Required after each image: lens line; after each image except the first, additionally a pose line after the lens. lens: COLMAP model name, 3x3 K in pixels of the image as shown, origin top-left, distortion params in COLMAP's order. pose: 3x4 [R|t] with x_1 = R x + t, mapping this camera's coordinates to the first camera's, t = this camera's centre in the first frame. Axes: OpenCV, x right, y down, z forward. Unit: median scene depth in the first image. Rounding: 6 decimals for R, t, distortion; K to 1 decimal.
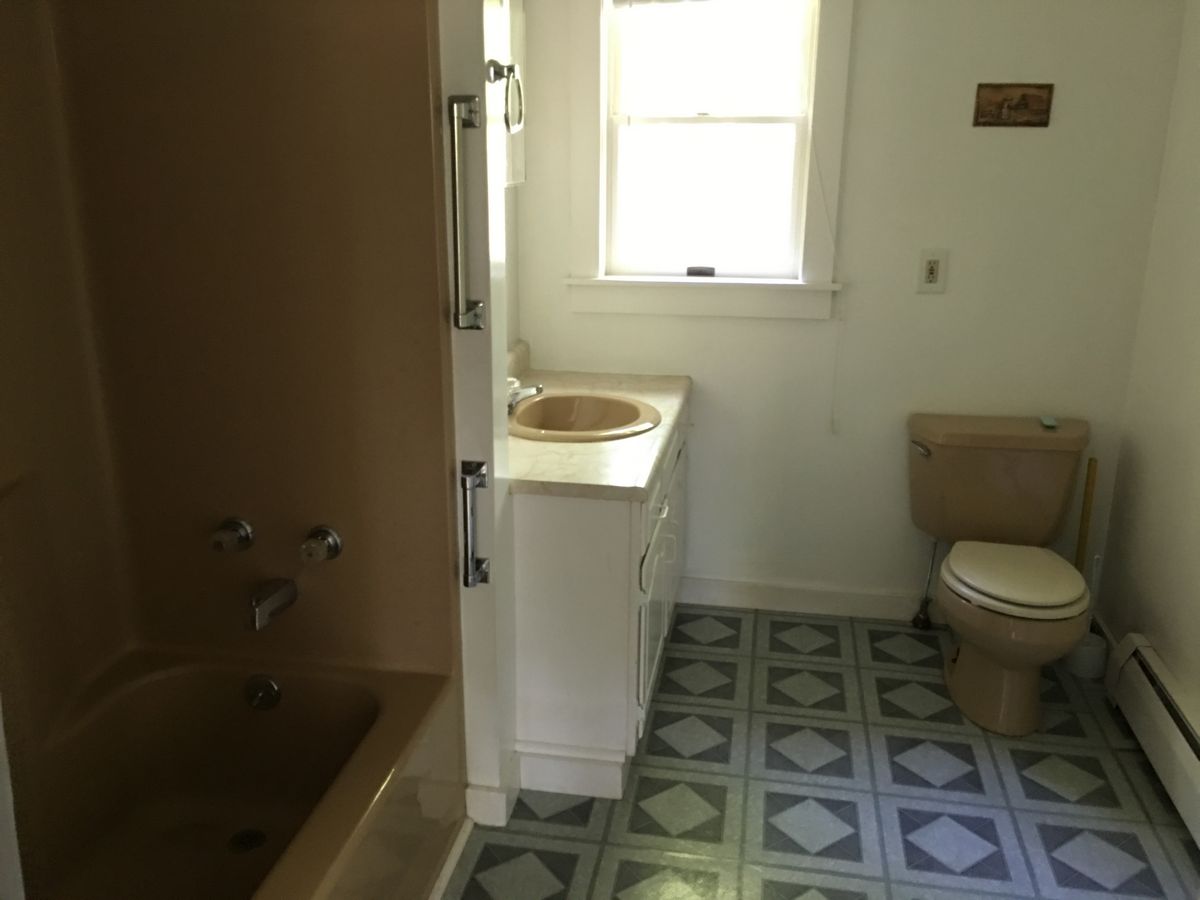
lens RADIAL K [[1034.8, 0, 599.4], [0, 1034.8, 444.3], [0, 0, 1]] dist [0.107476, -0.130447]
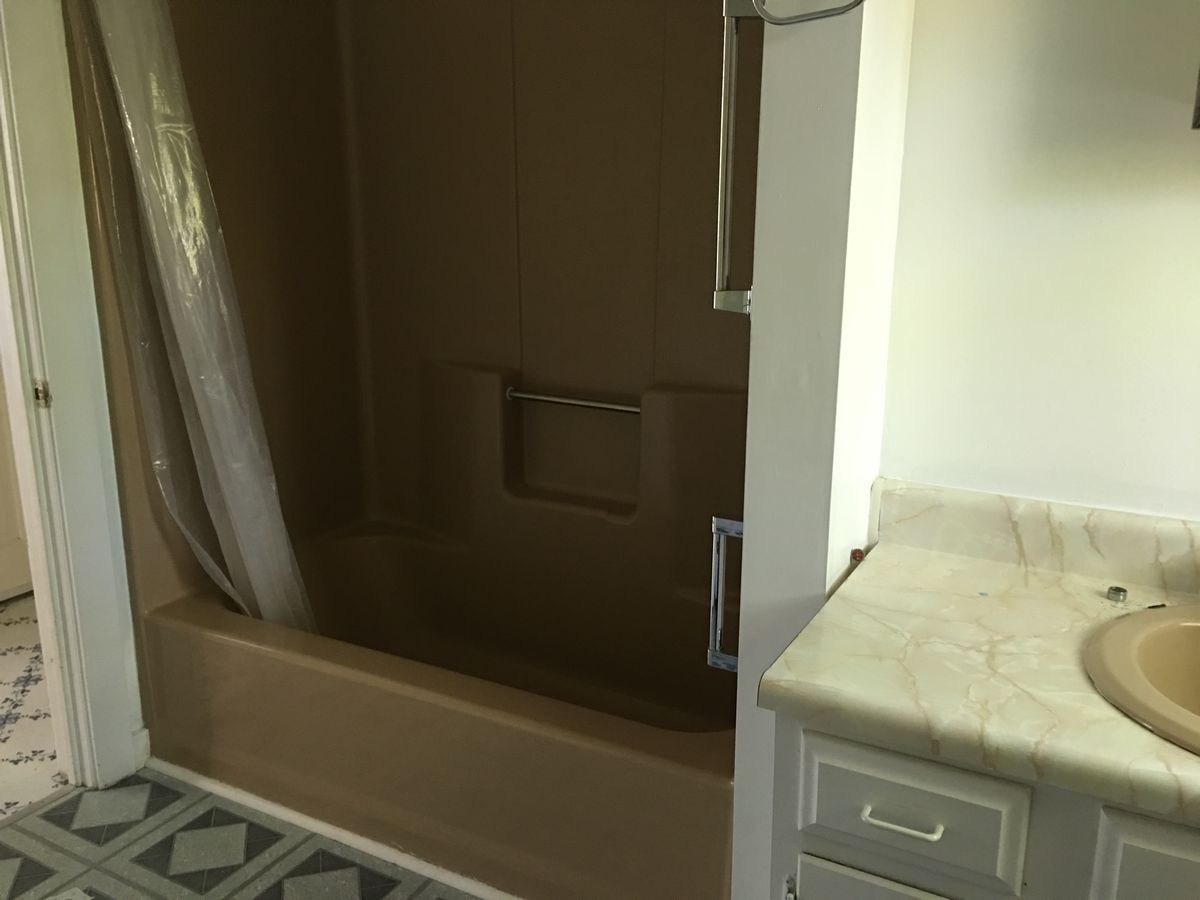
lens RADIAL K [[1034.8, 0, 599.4], [0, 1034.8, 444.3], [0, 0, 1]] dist [0.107476, -0.130447]
pose [[-0.323187, 0.221889, -0.919954, 0.373699], [-0.276840, 0.907428, 0.316124, -0.148128], [0.904936, 0.356847, -0.231841, 0.720642]]
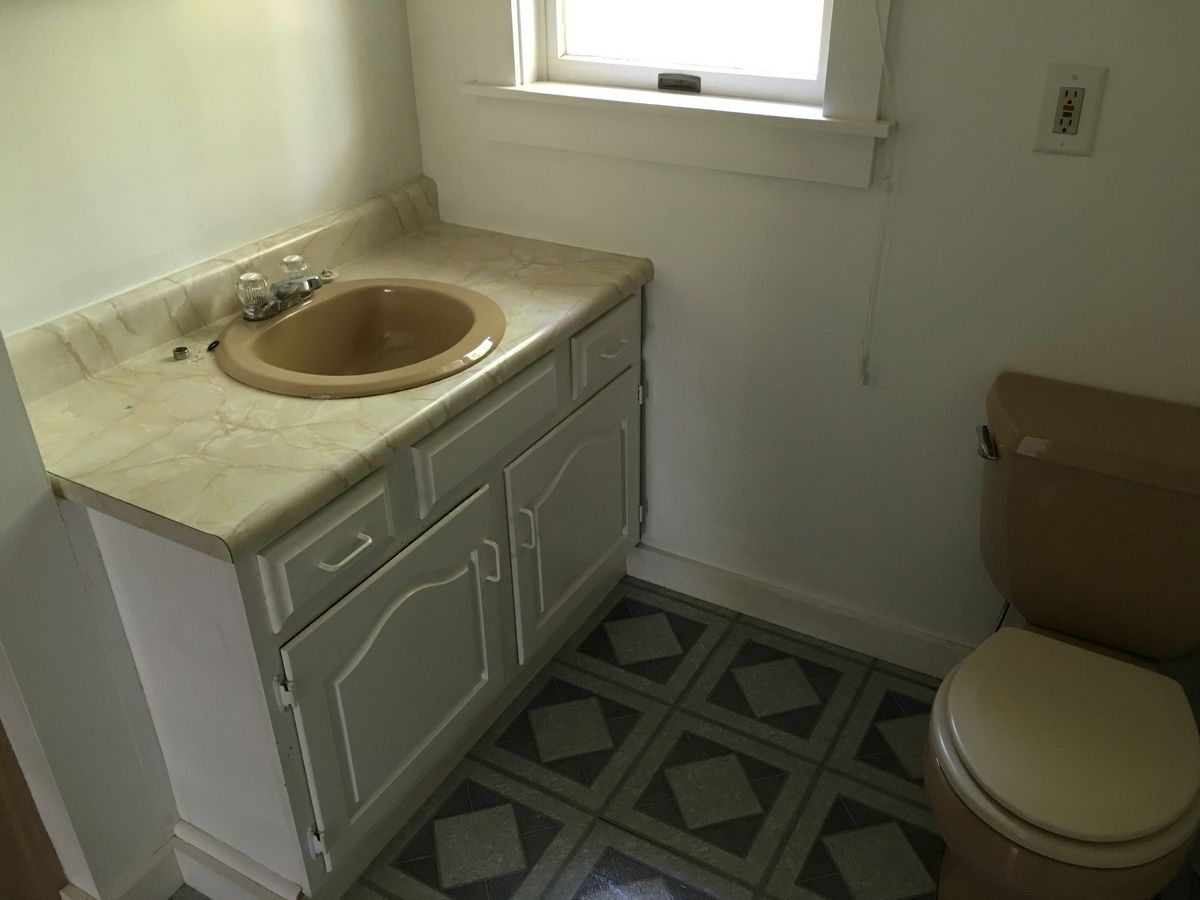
lens RADIAL K [[1034.8, 0, 599.4], [0, 1034.8, 444.3], [0, 0, 1]] dist [0.107476, -0.130447]
pose [[0.937040, 0.155176, -0.312852, 0.281681], [-0.078136, 0.966304, 0.245259, -0.113492], [0.340368, -0.205373, 0.917590, 0.408586]]
